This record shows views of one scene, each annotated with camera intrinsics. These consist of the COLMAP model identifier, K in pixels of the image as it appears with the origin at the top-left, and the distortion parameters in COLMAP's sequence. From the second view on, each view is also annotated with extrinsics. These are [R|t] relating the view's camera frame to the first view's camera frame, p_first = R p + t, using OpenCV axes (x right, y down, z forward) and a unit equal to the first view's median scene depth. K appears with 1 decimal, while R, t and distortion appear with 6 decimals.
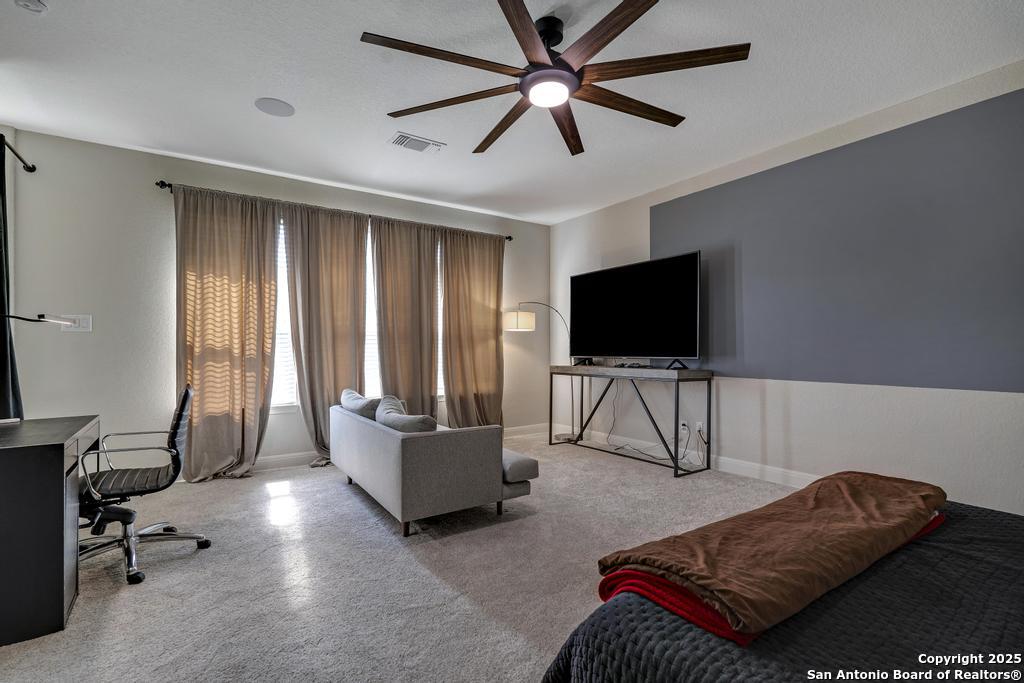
lens RADIAL K [[474.5, 0, 512.7], [0, 474.5, 344.7], [0, 0, 1]] dist [0.001452, 0.000456]
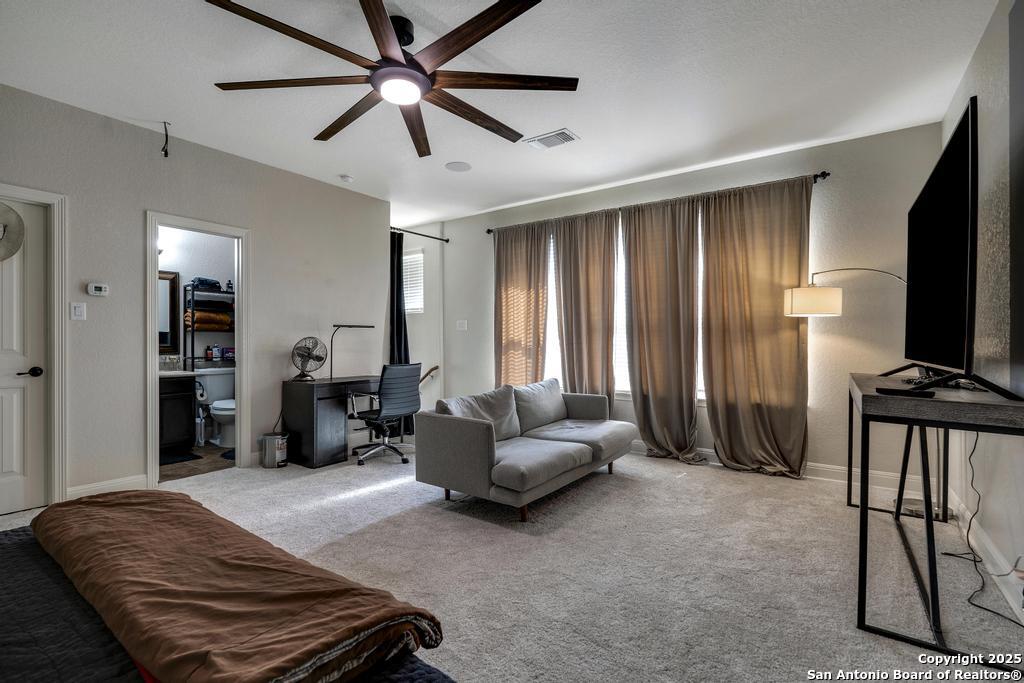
lens RADIAL K [[474.5, 0, 508.5], [0, 474.5, 338.9], [0, 0, 1]] dist [0.001452, 0.000456]
pose [[0.332643, 0.004678, -0.943041, 0.552256], [0.004222, 0.999970, 0.006449, -0.005018], [0.943044, -0.006126, 0.332613, 0.435766]]
